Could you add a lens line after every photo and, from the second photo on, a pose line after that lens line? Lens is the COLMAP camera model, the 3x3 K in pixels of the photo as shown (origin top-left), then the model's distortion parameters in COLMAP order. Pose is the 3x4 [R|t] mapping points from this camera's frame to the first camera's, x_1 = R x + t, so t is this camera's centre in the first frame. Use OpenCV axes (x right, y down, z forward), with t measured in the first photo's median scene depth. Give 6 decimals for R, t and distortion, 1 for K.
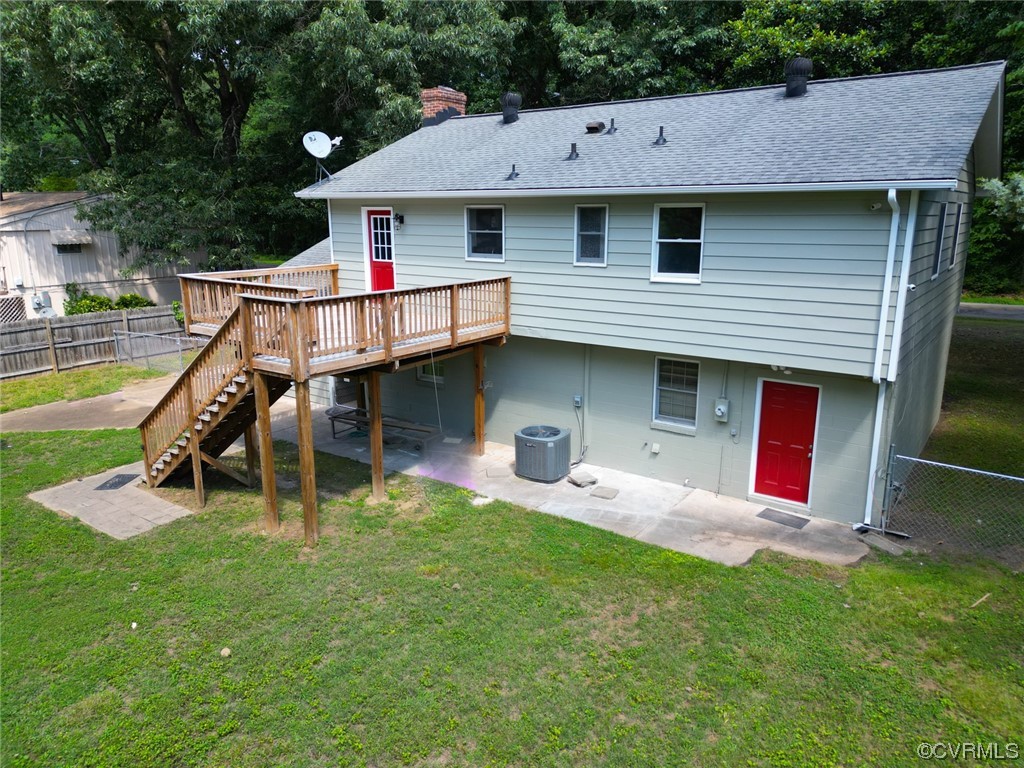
lens RADIAL K [[720.6, 0, 512.0], [0, 720.6, 384.0], [0, 0, 1]] dist [0.080495, -0.084179]
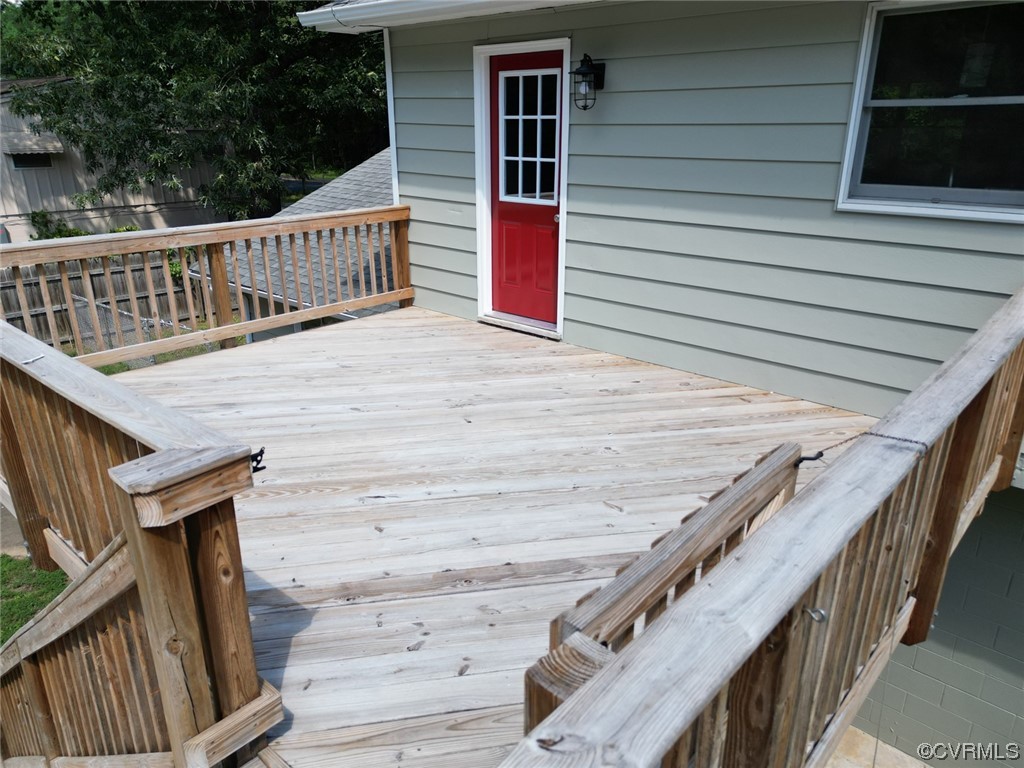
lens RADIAL K [[720.6, 0, 512.0], [0, 720.6, 384.0], [0, 0, 1]] dist [0.080495, -0.084179]
pose [[0.994441, 0.037983, -0.098203, -0.170643], [-0.026981, 0.993451, 0.111028, -0.137805], [0.101777, -0.107761, 0.988953, 0.726840]]
